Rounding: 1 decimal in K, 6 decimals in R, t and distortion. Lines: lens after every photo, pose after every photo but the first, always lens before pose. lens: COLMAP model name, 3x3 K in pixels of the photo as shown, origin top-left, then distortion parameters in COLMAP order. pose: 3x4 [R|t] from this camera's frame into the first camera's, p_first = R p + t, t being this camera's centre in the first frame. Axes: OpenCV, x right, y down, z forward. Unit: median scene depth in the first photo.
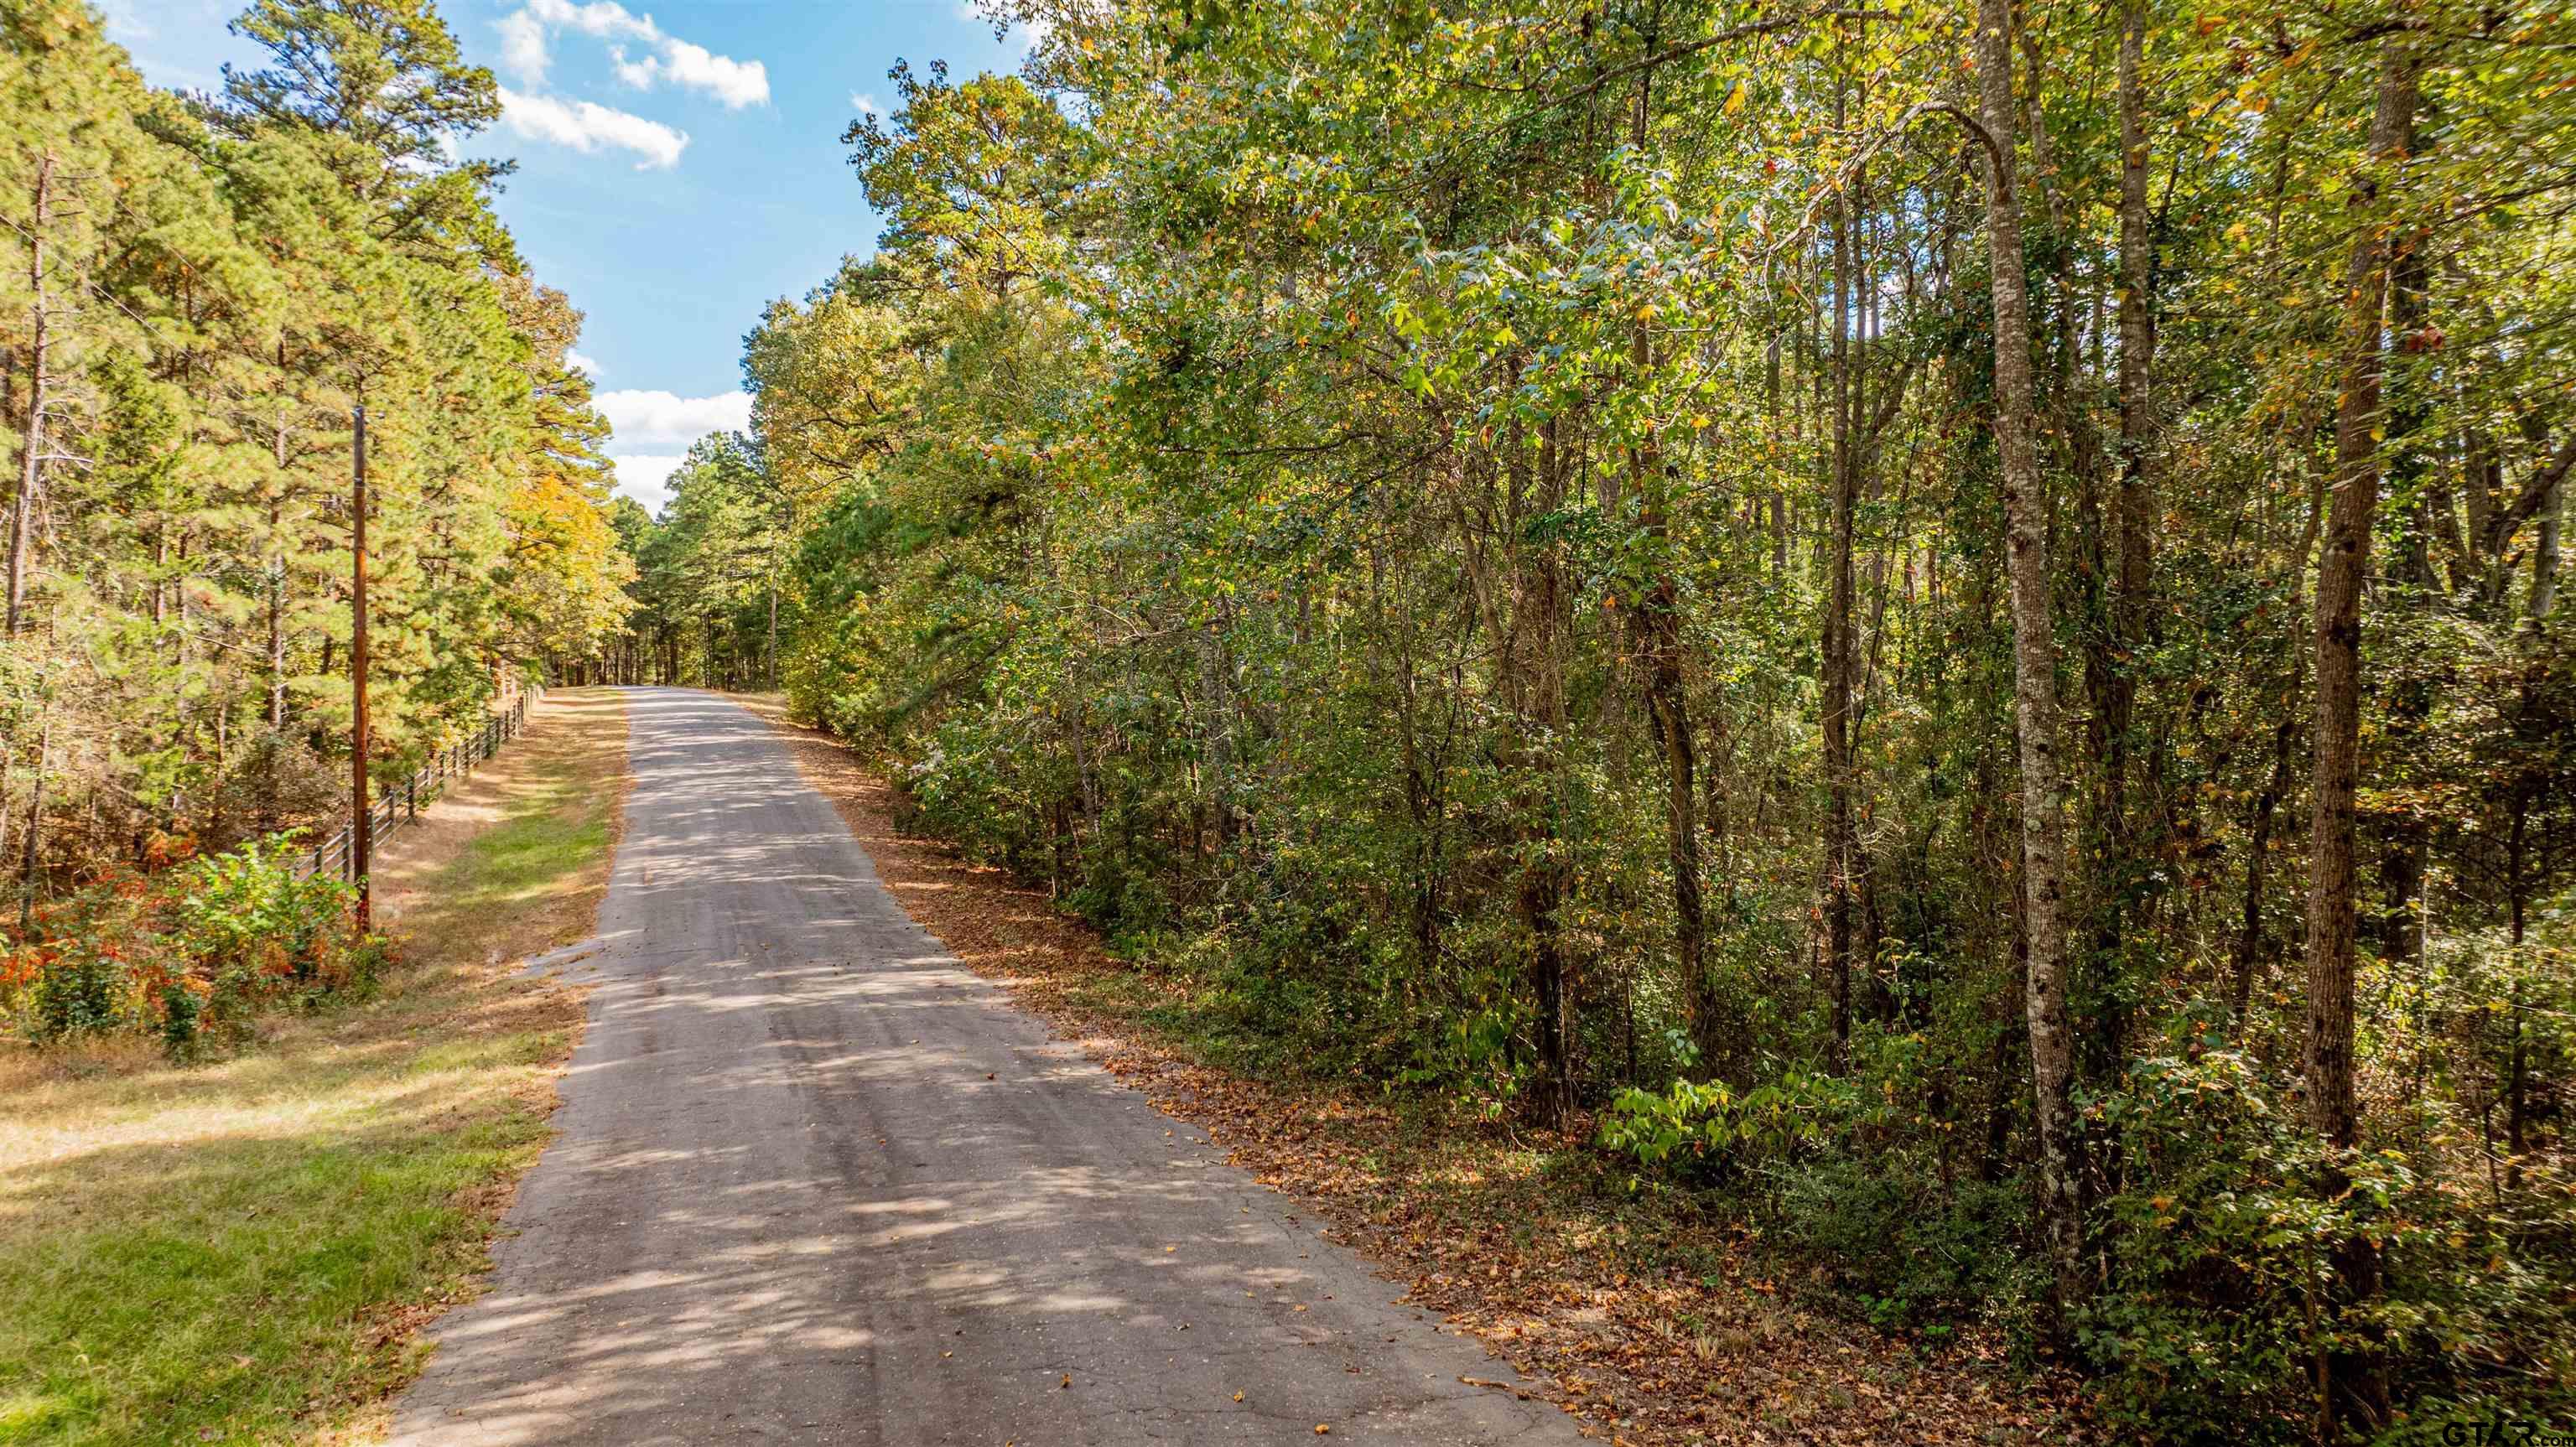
lens RADIAL K [[1733.0, 0, 1285.9], [0, 1733.0, 780.2], [0, 0, 1]] dist [-0.006594, -0.002519]
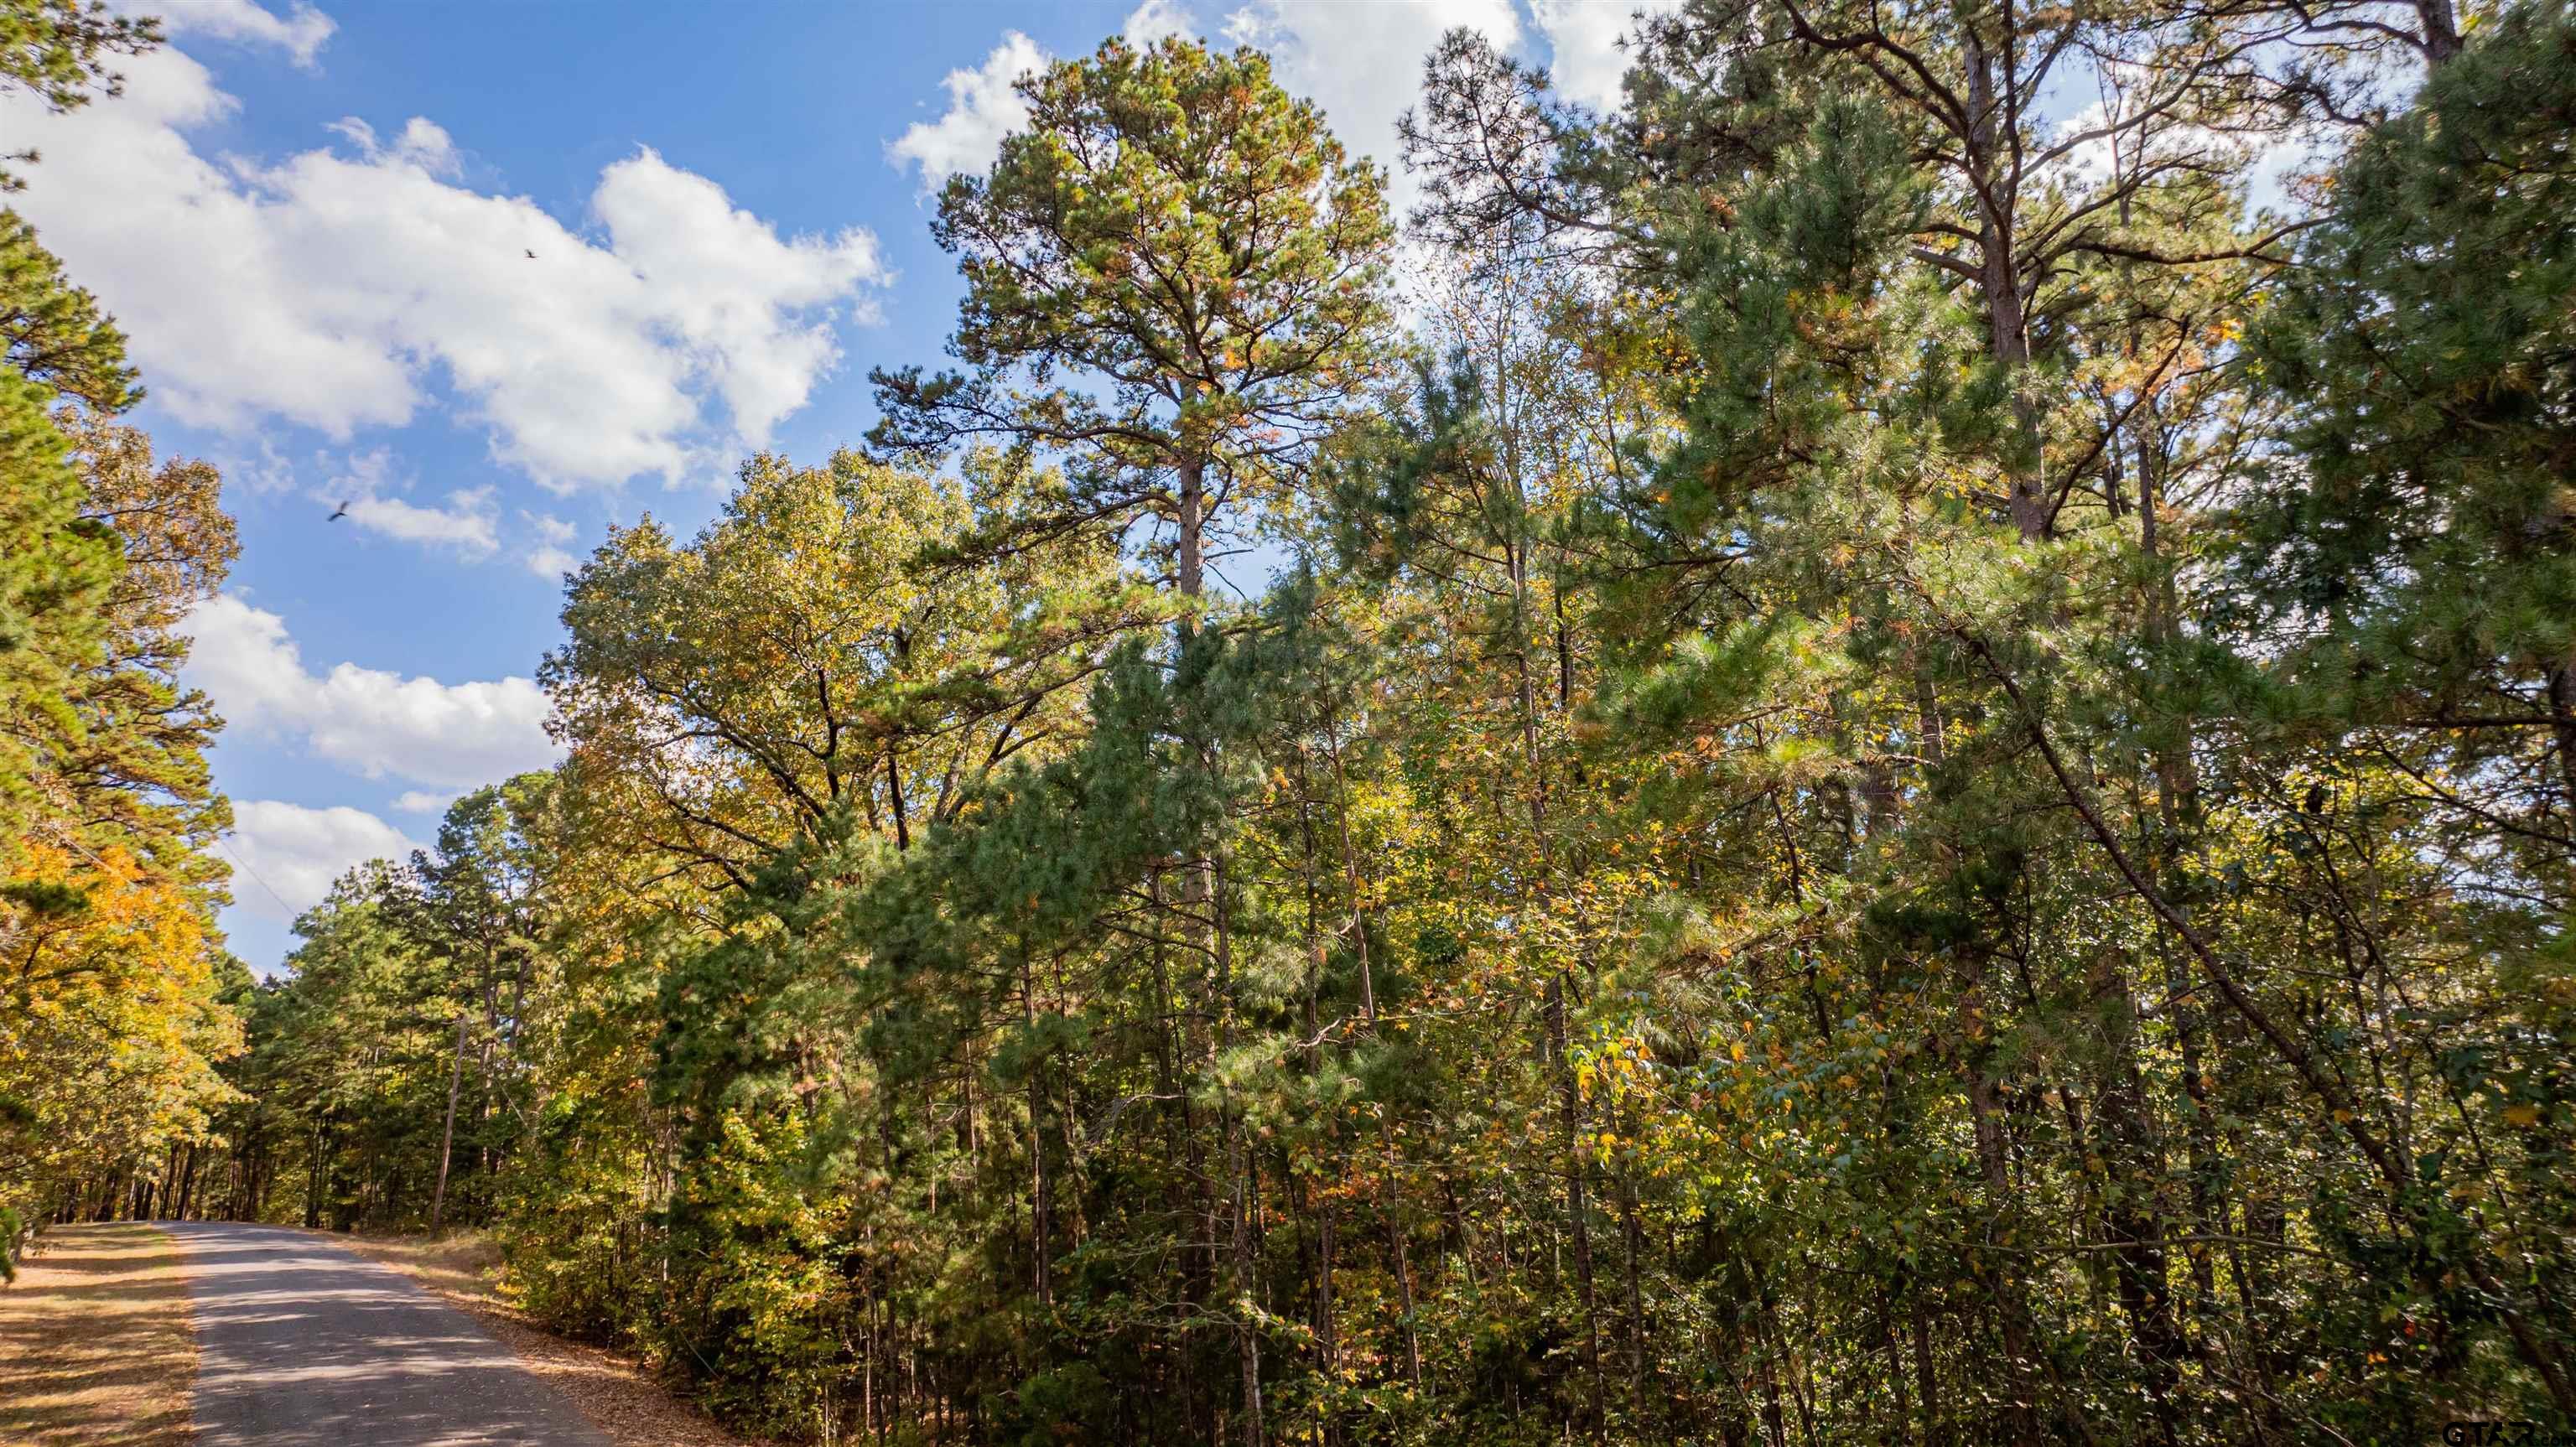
lens RADIAL K [[1733.0, 0, 1285.9], [0, 1733.0, 780.2], [0, 0, 1]] dist [-0.006594, -0.002519]
pose [[0.979848, 0.042963, 0.195069, -0.108263], [0.015231, 0.957679, -0.287435, -0.021953], [-0.199163, 0.284614, 0.937726, 0.259621]]
